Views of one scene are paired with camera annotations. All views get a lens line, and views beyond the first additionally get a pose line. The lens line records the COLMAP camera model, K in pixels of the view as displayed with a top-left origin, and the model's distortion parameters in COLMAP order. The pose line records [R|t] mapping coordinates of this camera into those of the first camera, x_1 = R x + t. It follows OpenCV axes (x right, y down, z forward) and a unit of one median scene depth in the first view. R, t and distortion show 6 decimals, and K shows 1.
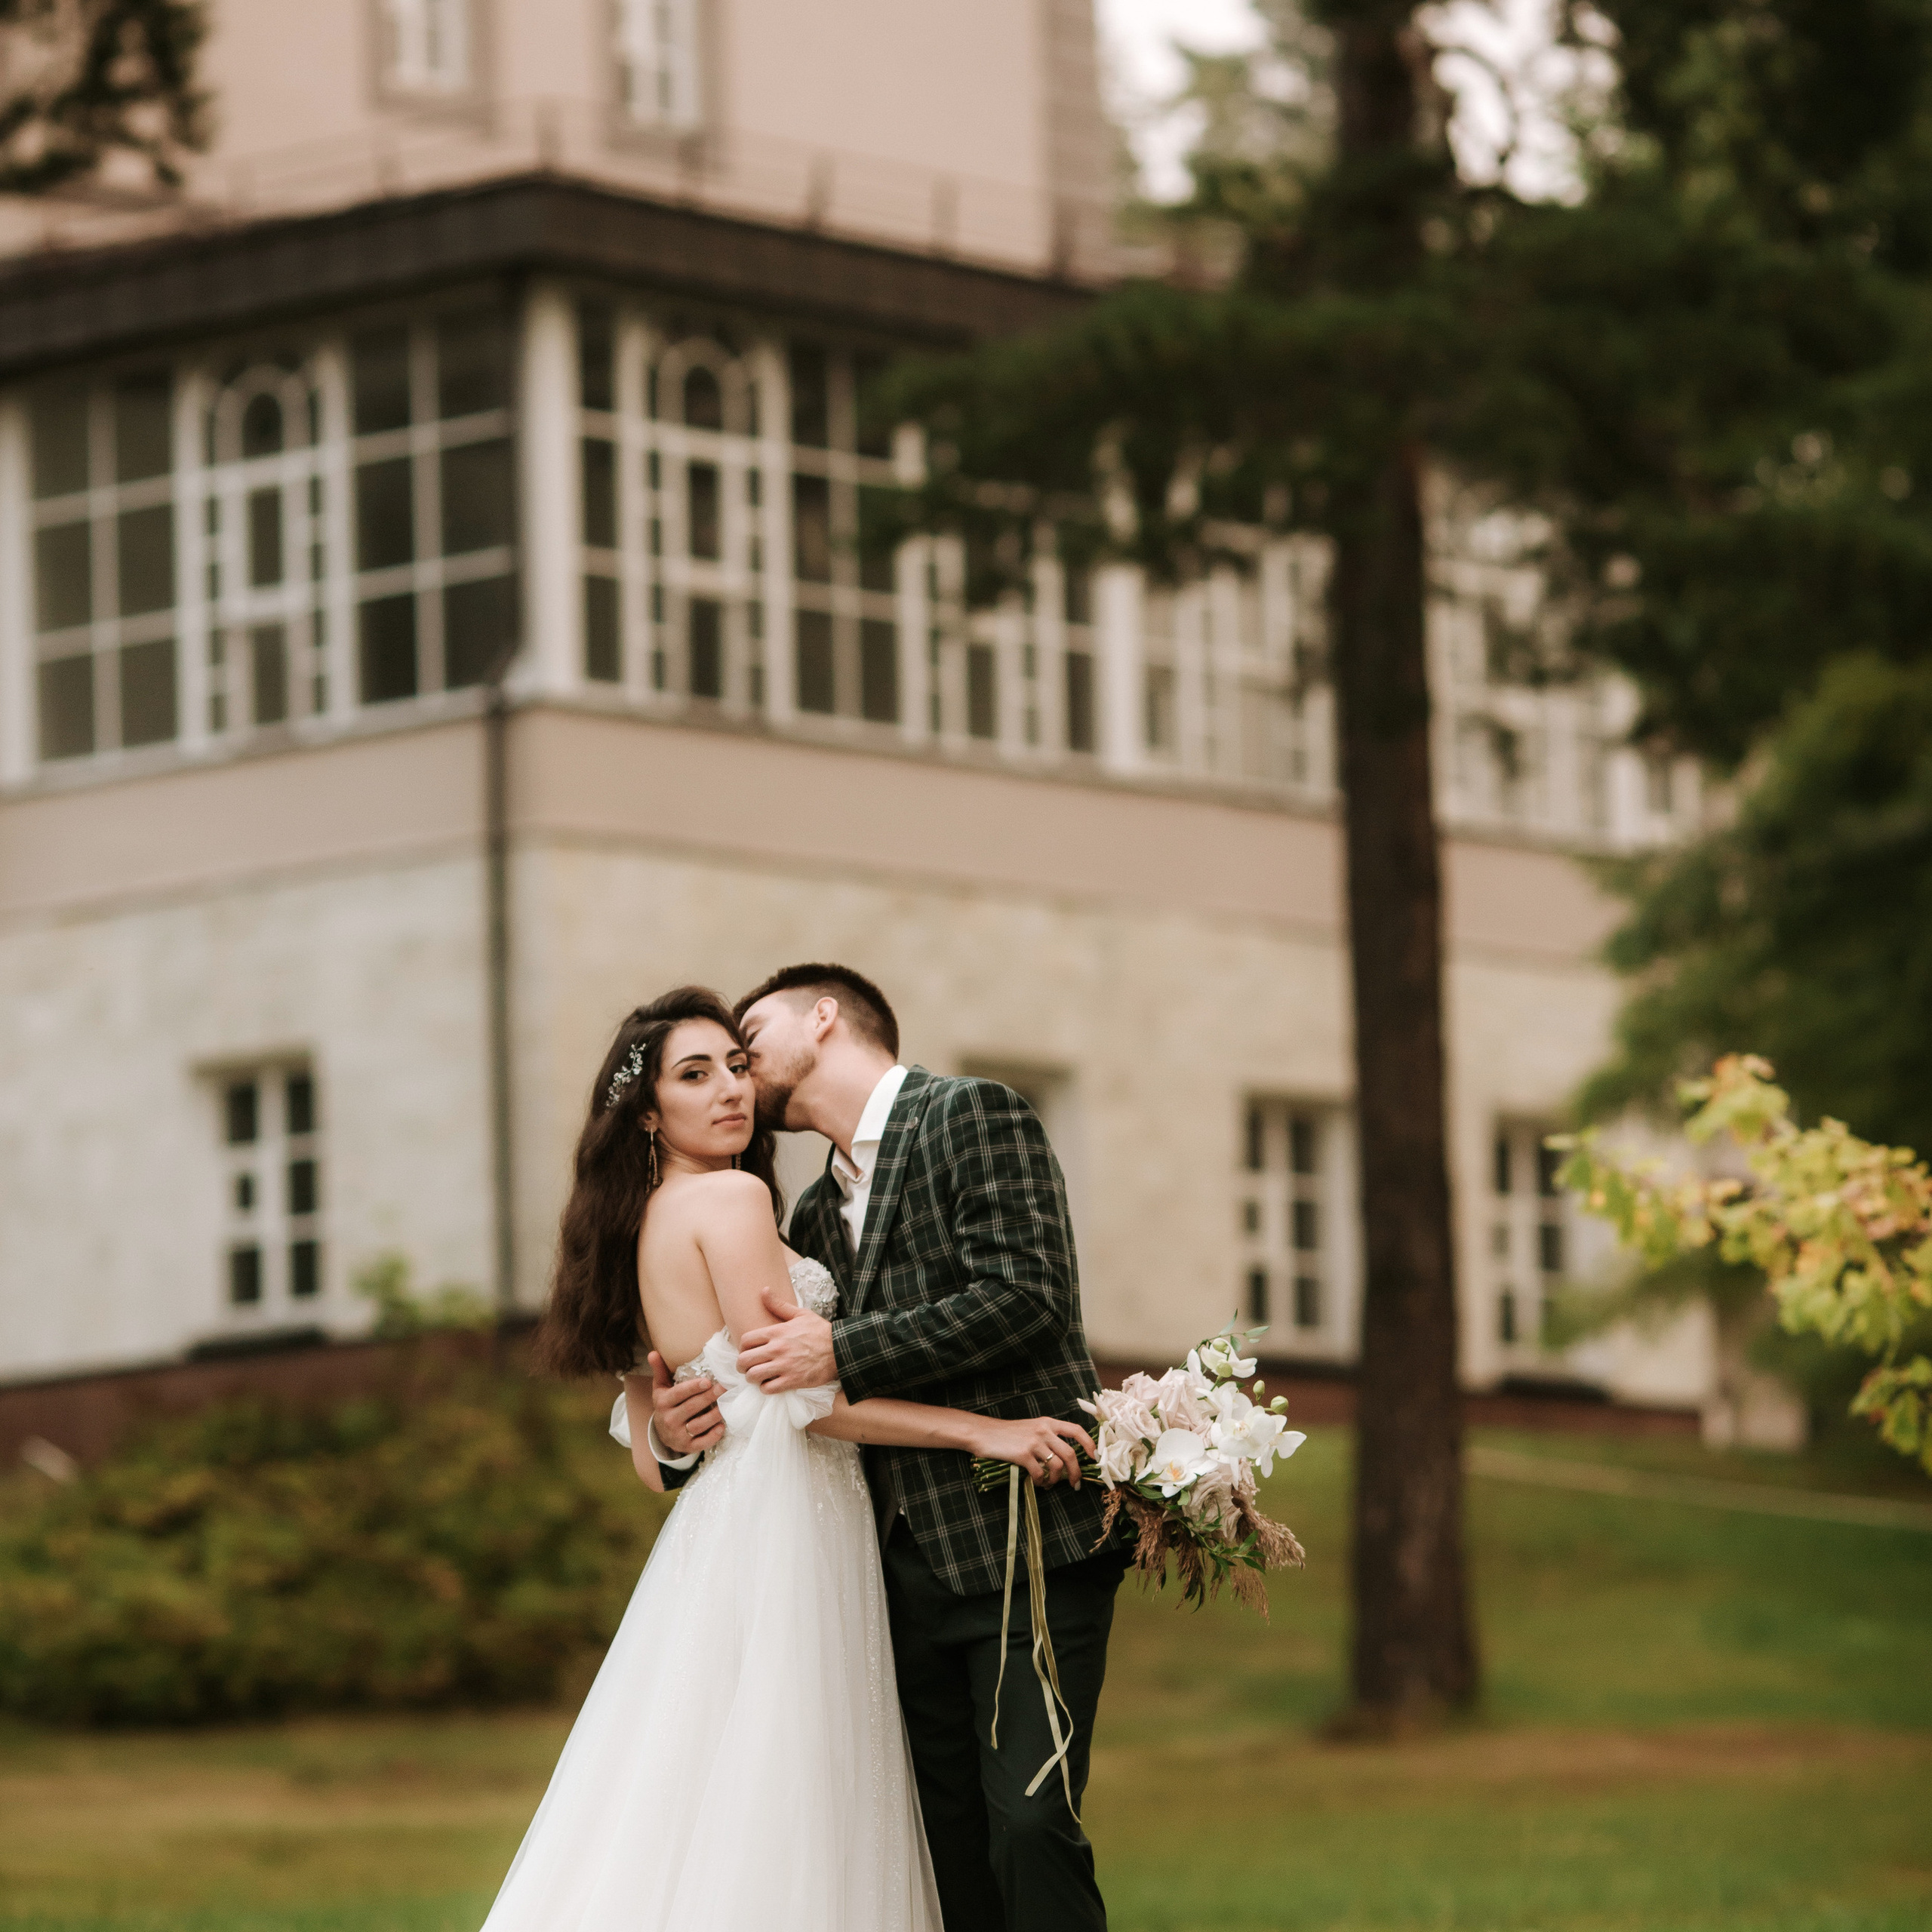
lens RADIAL K [[13153.3, 0, 966.0], [0, 13153.3, 966.0], [0, 0, 1]] dist [0.235798, 55.724357]
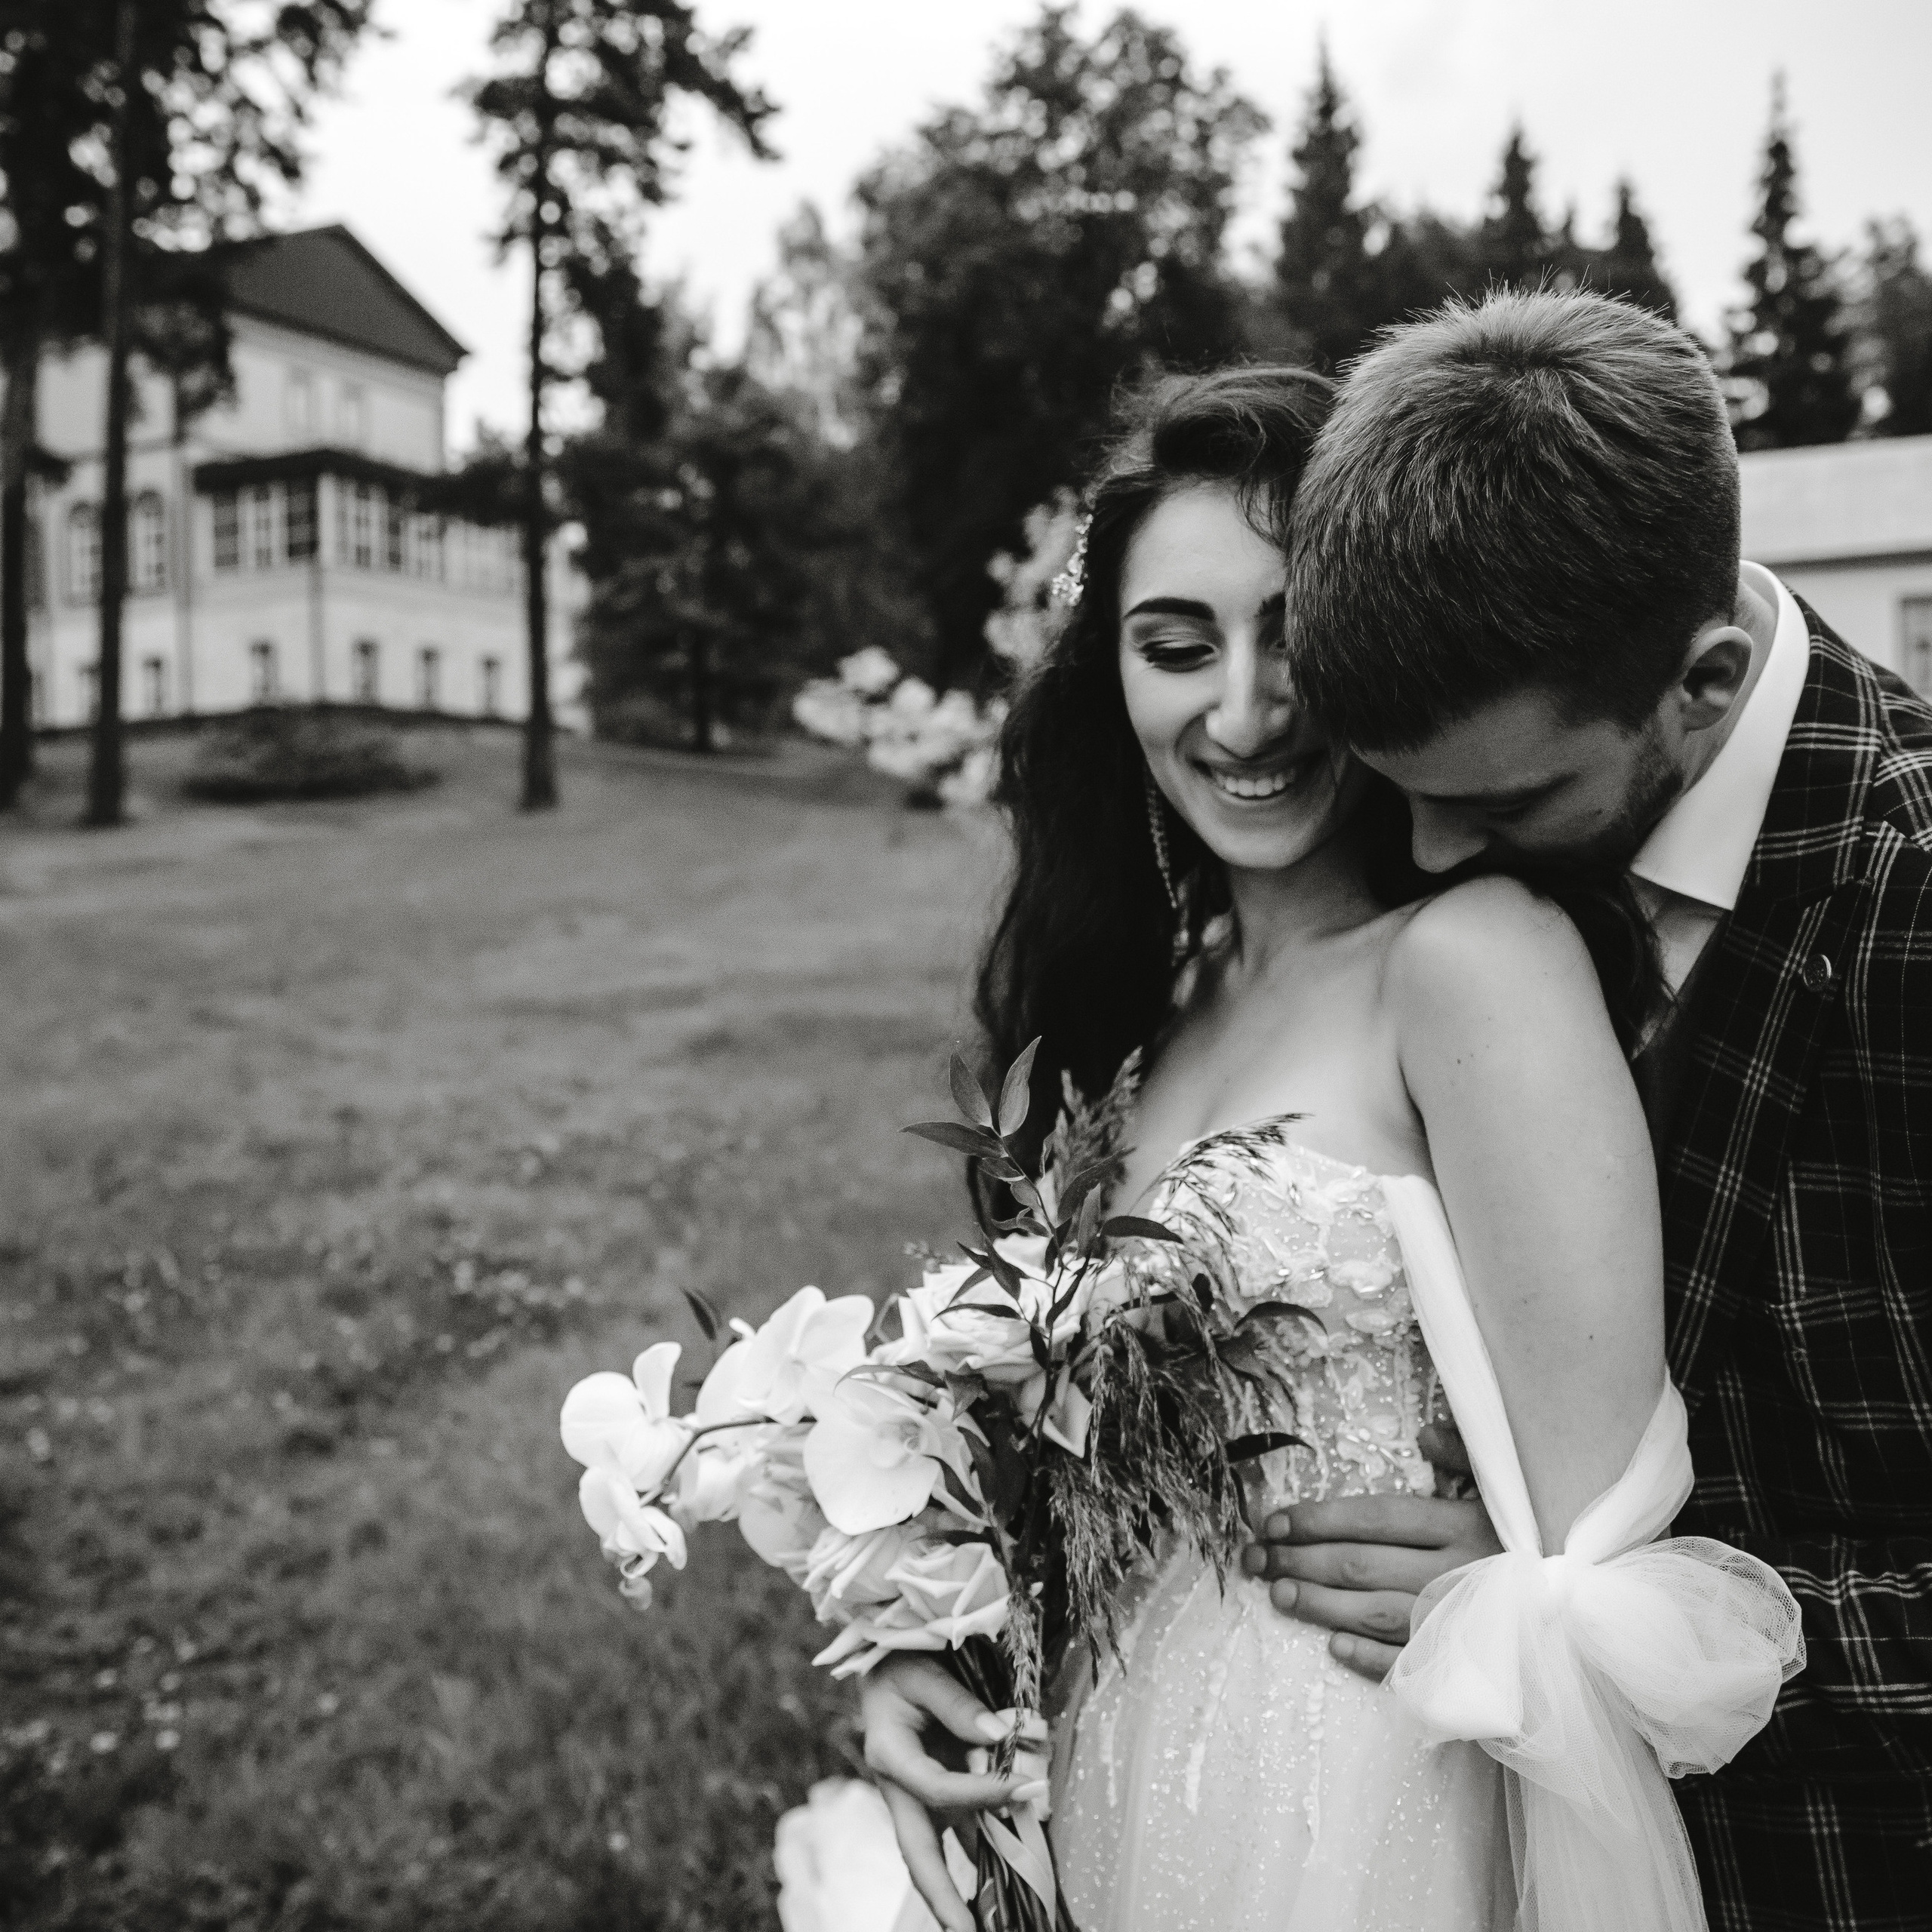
lens RADIAL K [[1988.8, 0, 966.2], [0, 1988.8, 994.4], [0, 0, 1]] dist [-0.120596, 0.137912]
pose [[0.960313, -0.008103, 0.278808, -0.010032], [-0.040812, 0.984738, 0.169189, 0.002932], [-0.275923, -0.173853, 0.945326, 0.283290]]
